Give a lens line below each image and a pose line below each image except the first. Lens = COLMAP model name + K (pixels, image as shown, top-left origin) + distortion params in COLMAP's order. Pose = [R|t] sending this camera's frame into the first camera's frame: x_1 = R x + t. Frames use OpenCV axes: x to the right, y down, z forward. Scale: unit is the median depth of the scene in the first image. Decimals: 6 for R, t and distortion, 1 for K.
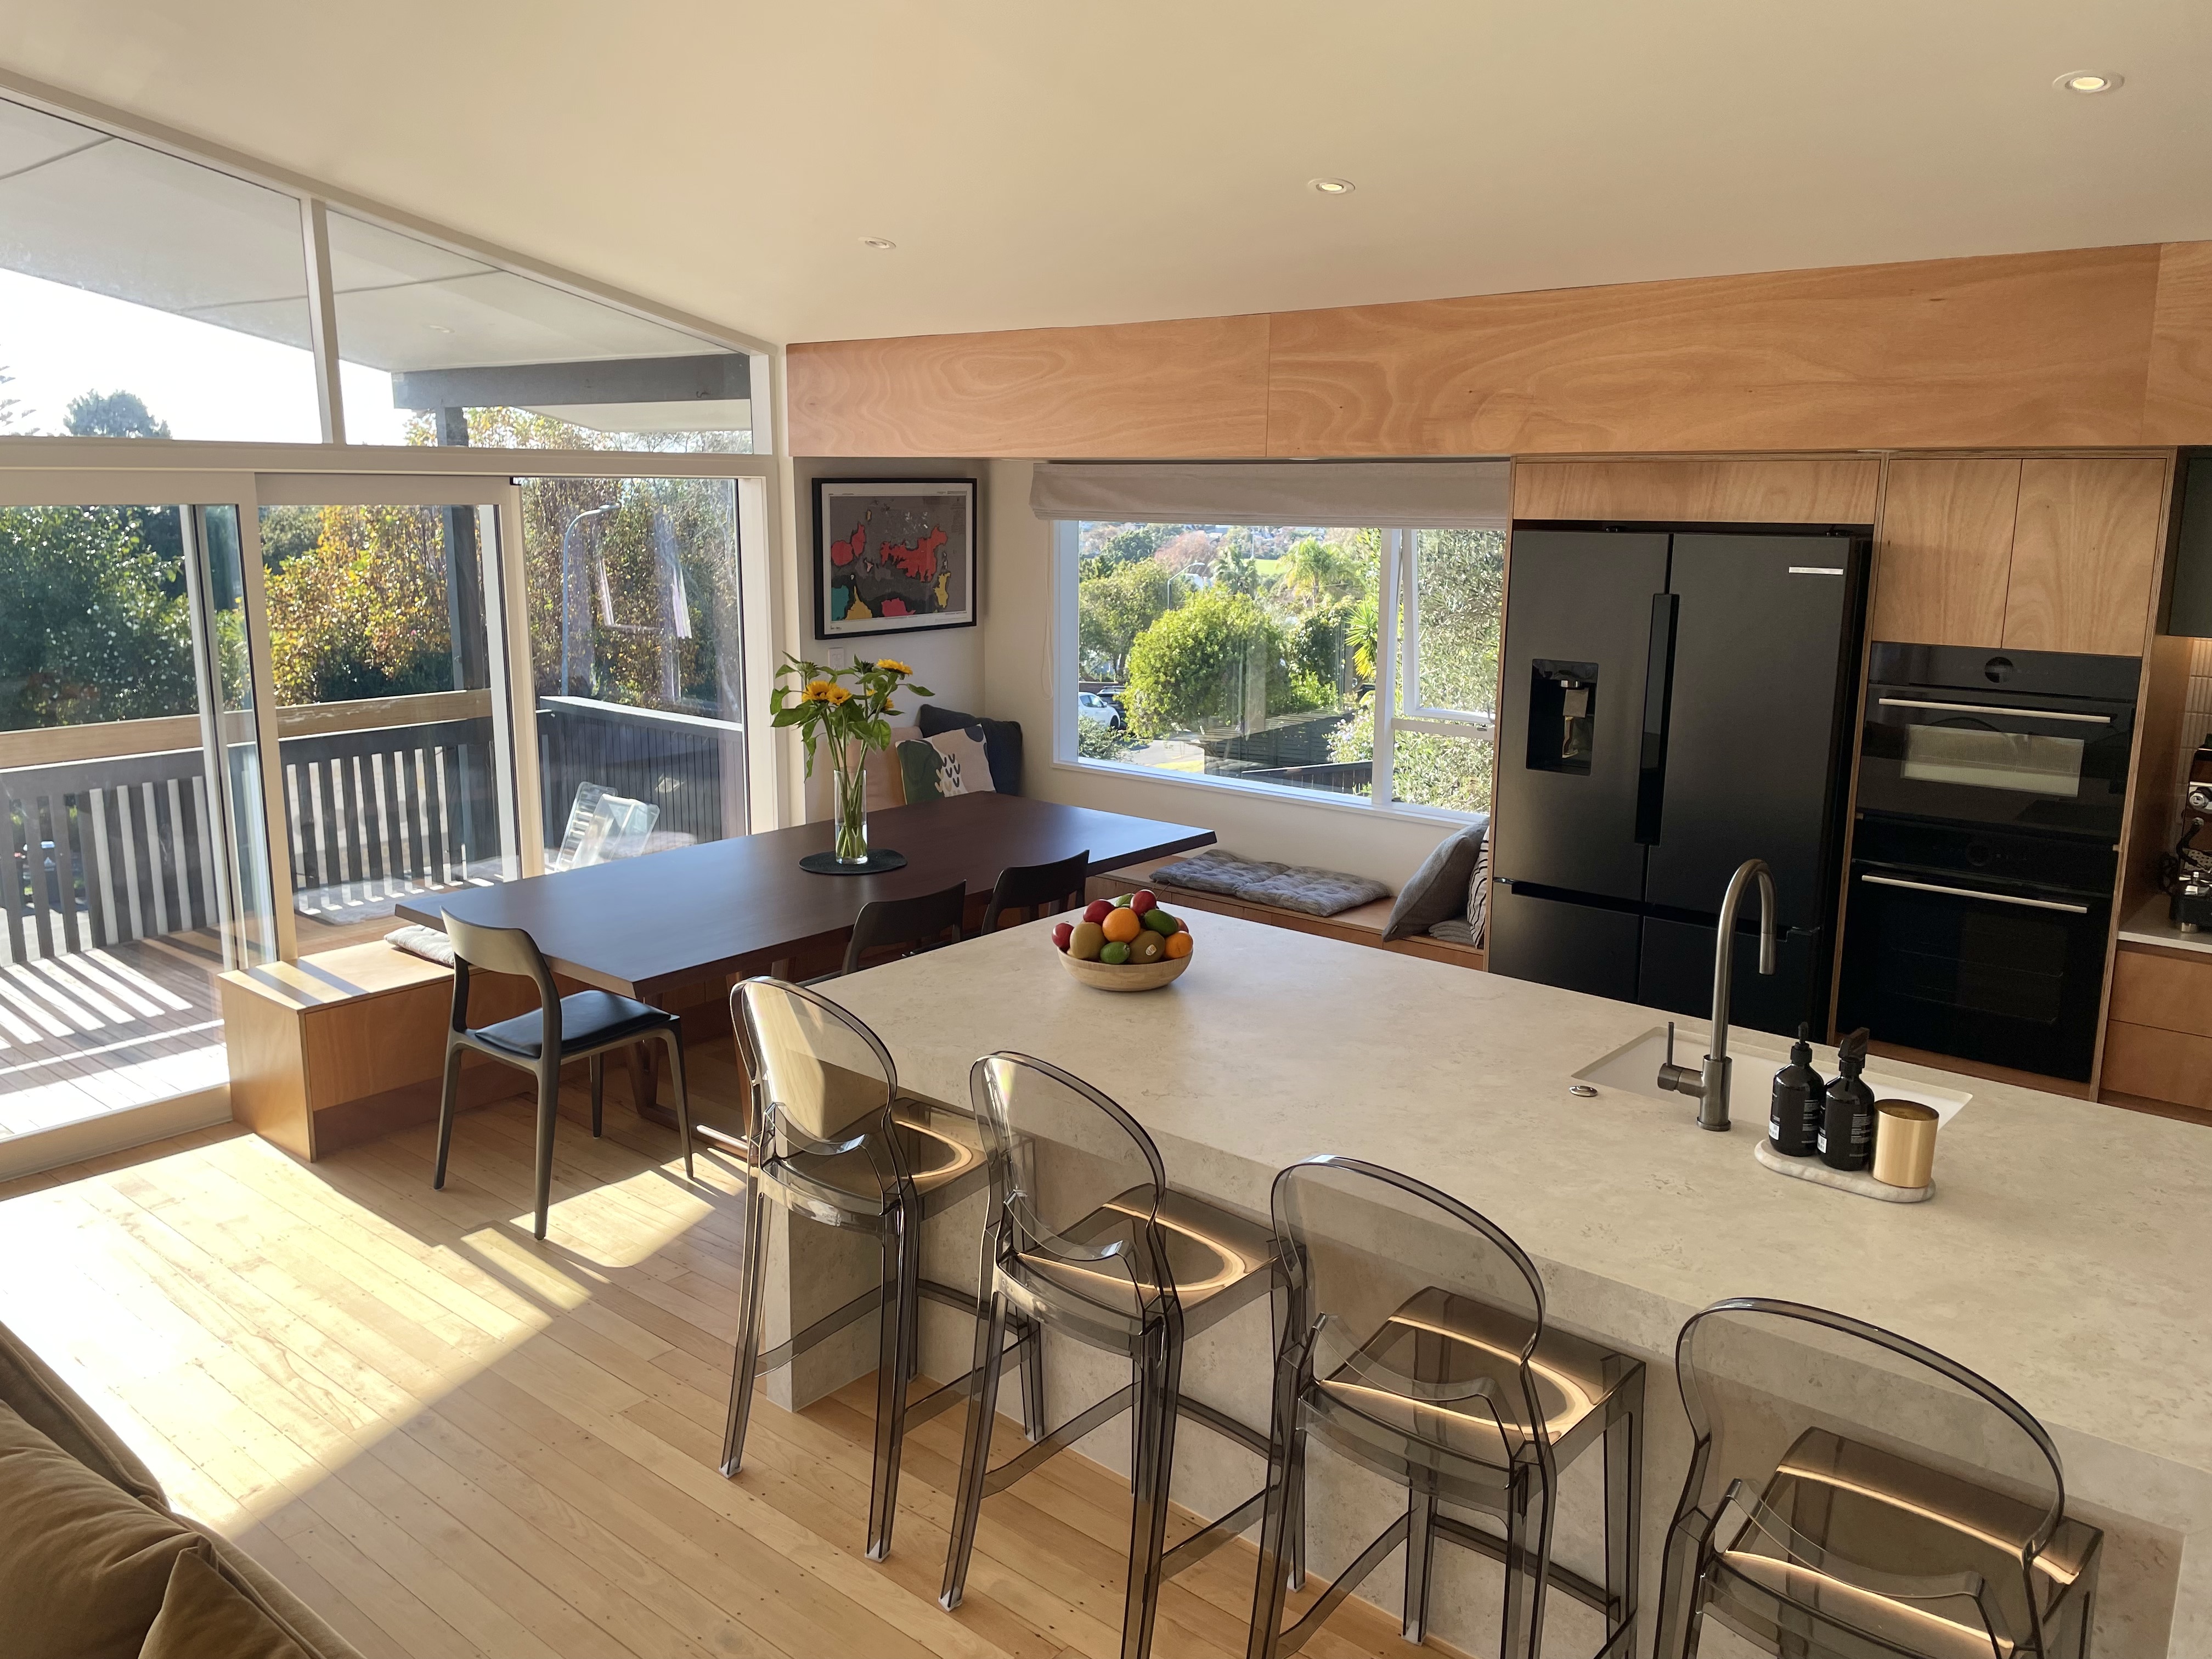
lens RADIAL K [[1702.8, 0, 1091.9], [0, 1702.8, 794.3], [0, 0, 1]] dist [0.091063, -0.111539]
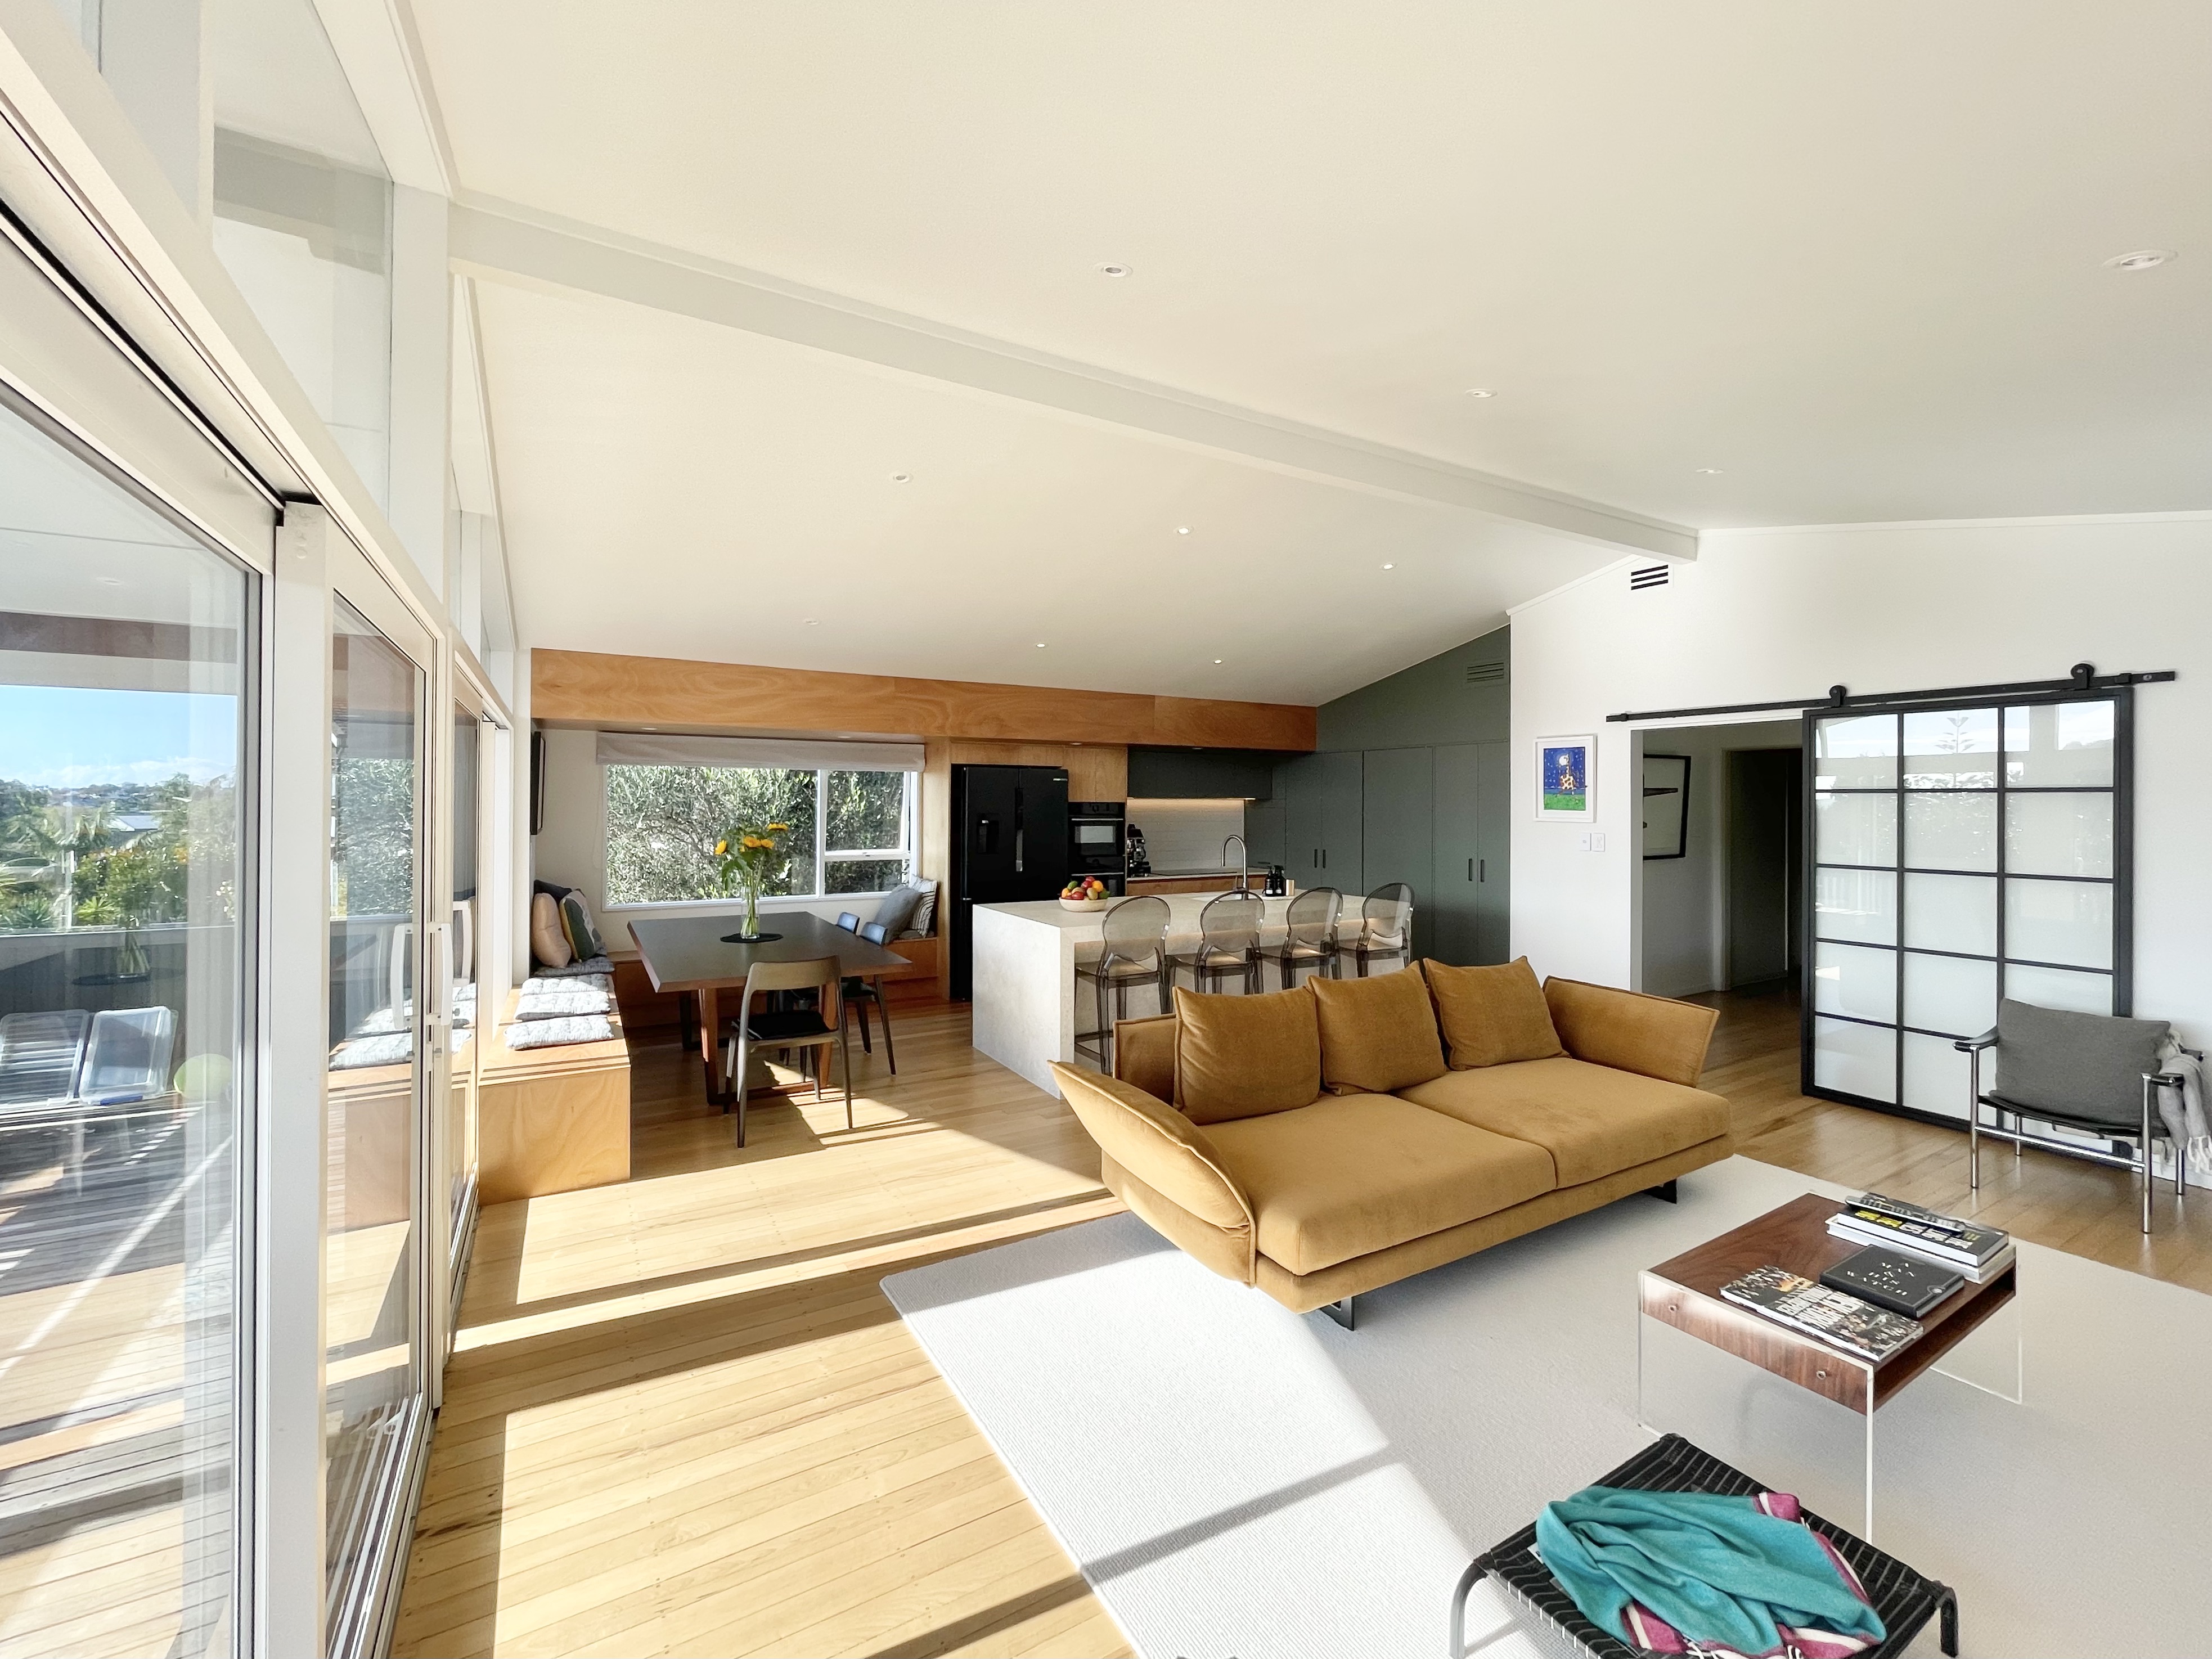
lens RADIAL K [[932.4, 0, 1102.4], [0, 932.4, 795.1], [0, 0, 1]] dist [-0.002050, -0.000226]
pose [[0.318678, 0.002358, 0.947860, -1.060159], [0.169639, 0.983710, -0.059481, 0.013546], [-0.932559, 0.179749, 0.313086, 0.344380]]
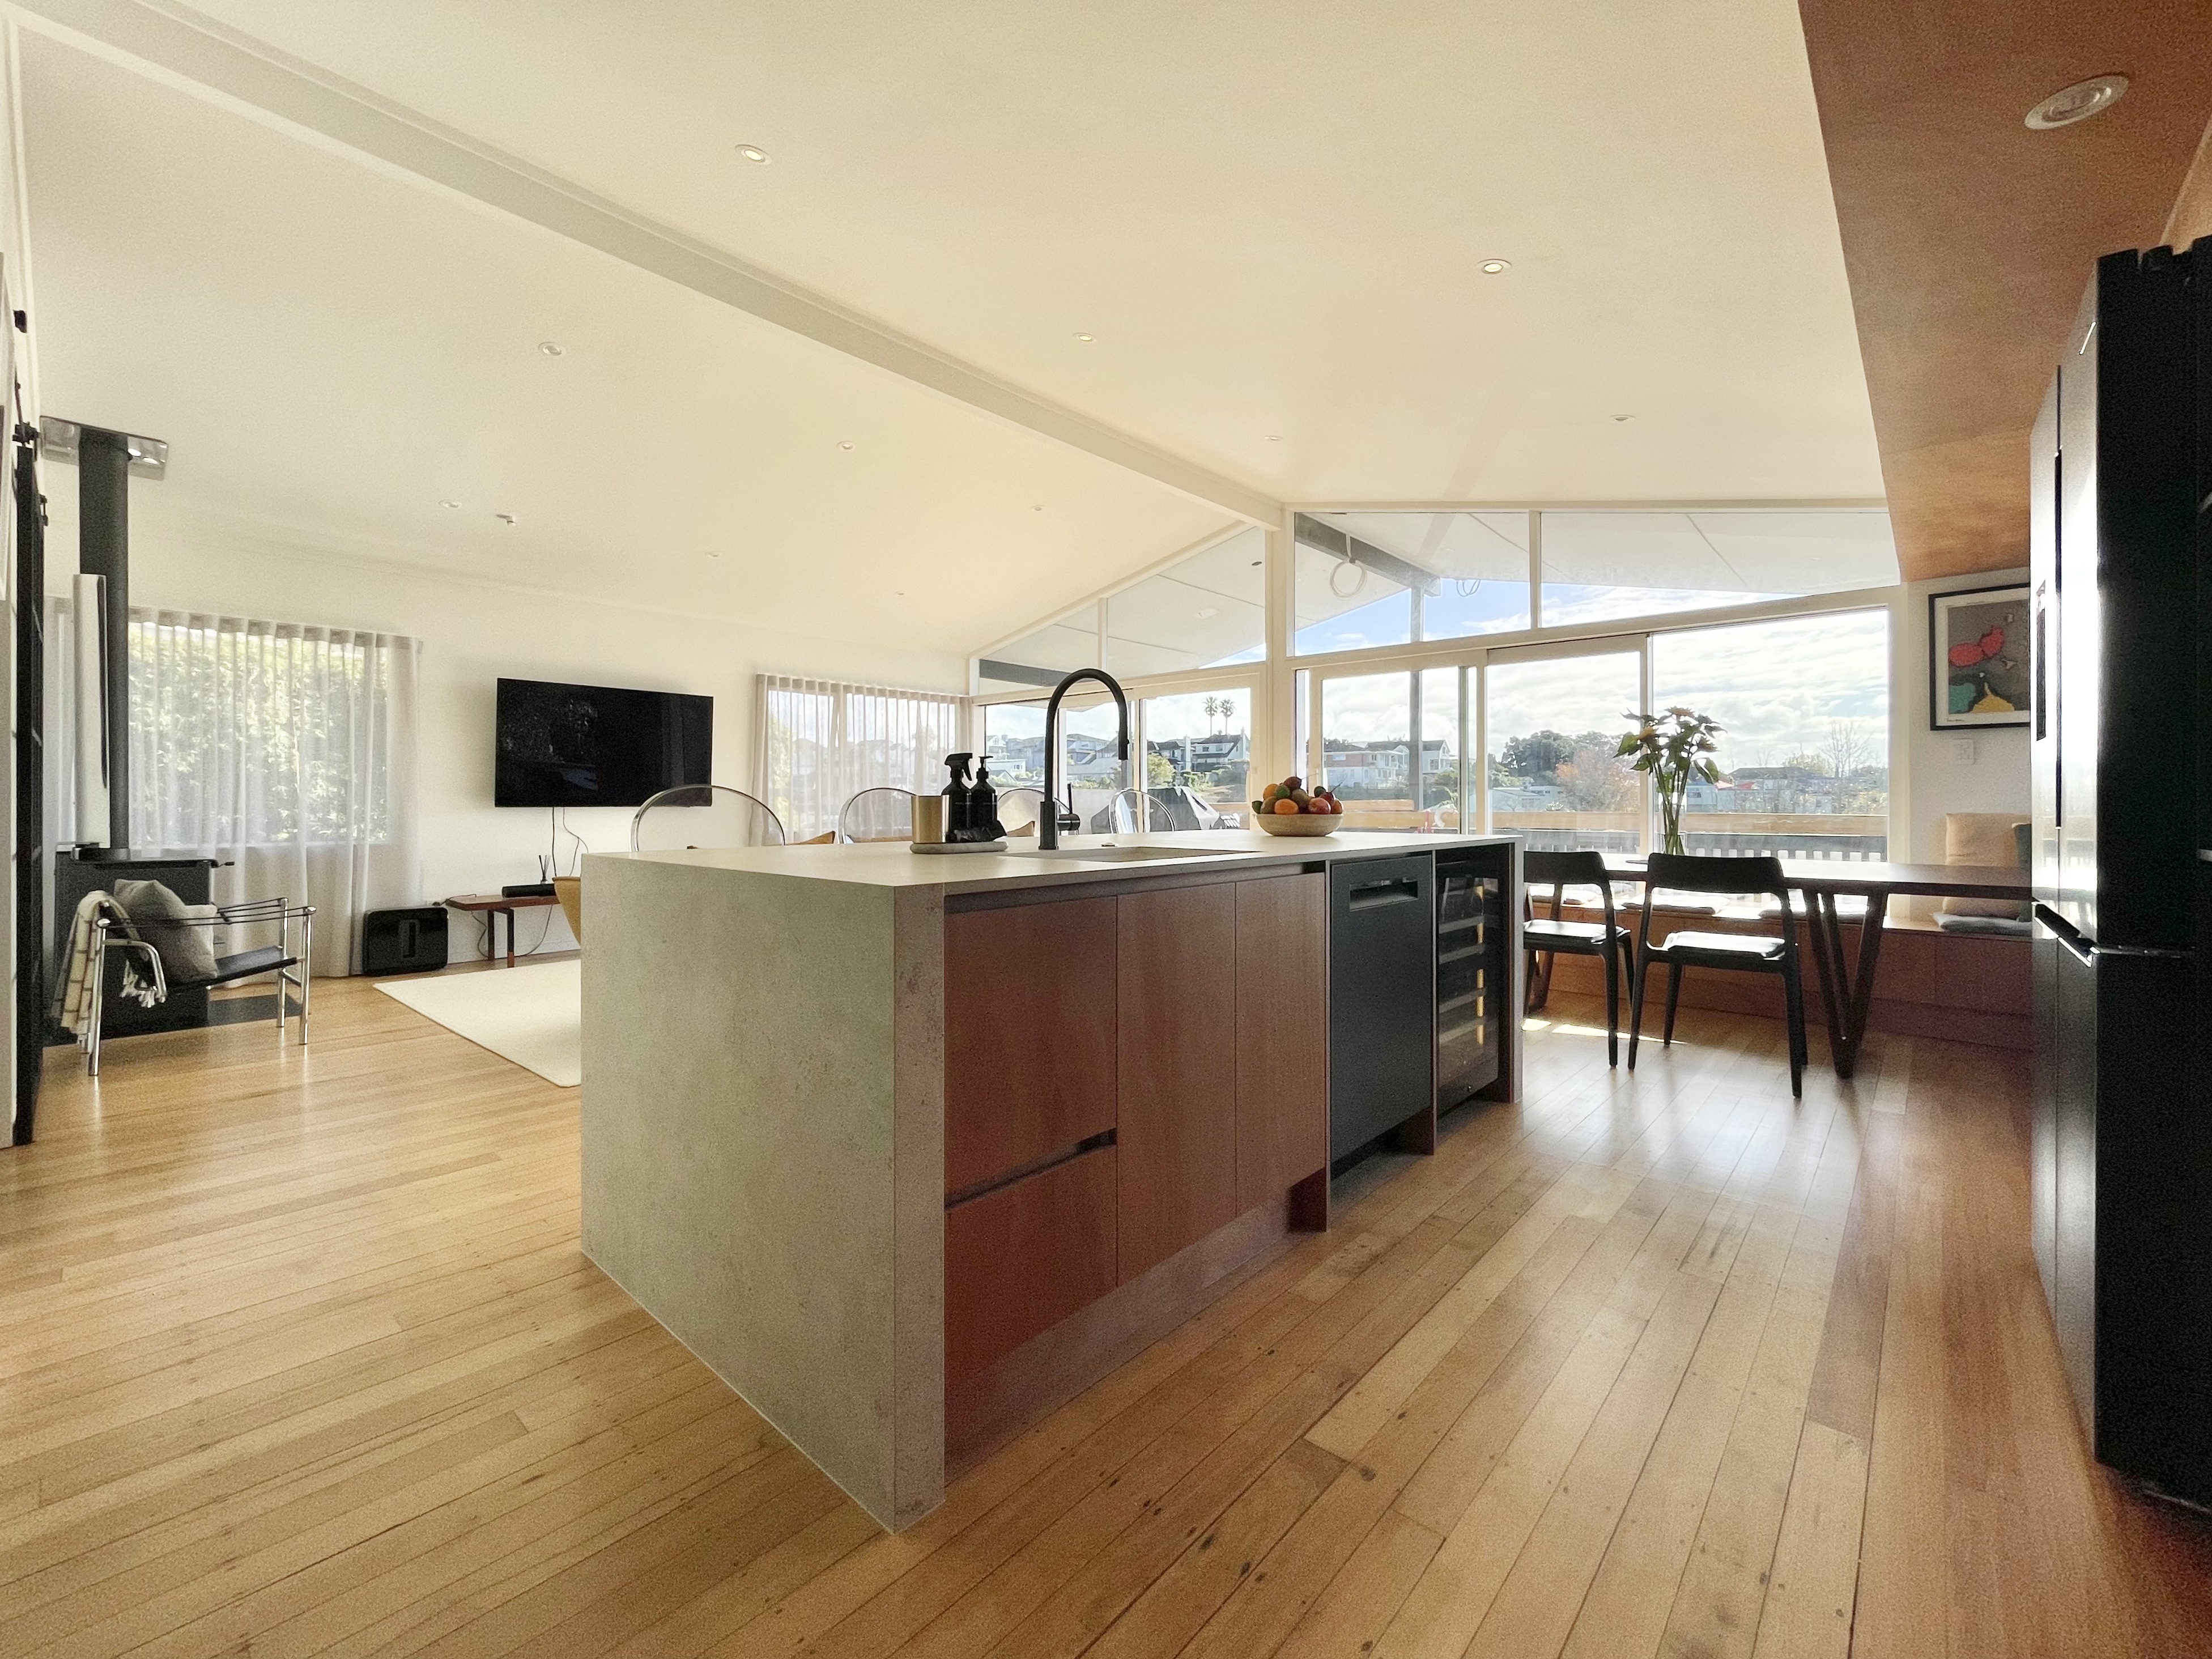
lens RADIAL K [[932.4, 0, 1054.9], [0, 932.4, 787.5], [0, 0, 1]] dist [-0.002050, -0.000226]
pose [[-0.050667, -0.019529, -0.998525, 0.675182], [-0.184240, 0.982832, -0.009873, 0.086253], [0.981575, 0.183467, -0.053395, 0.609213]]
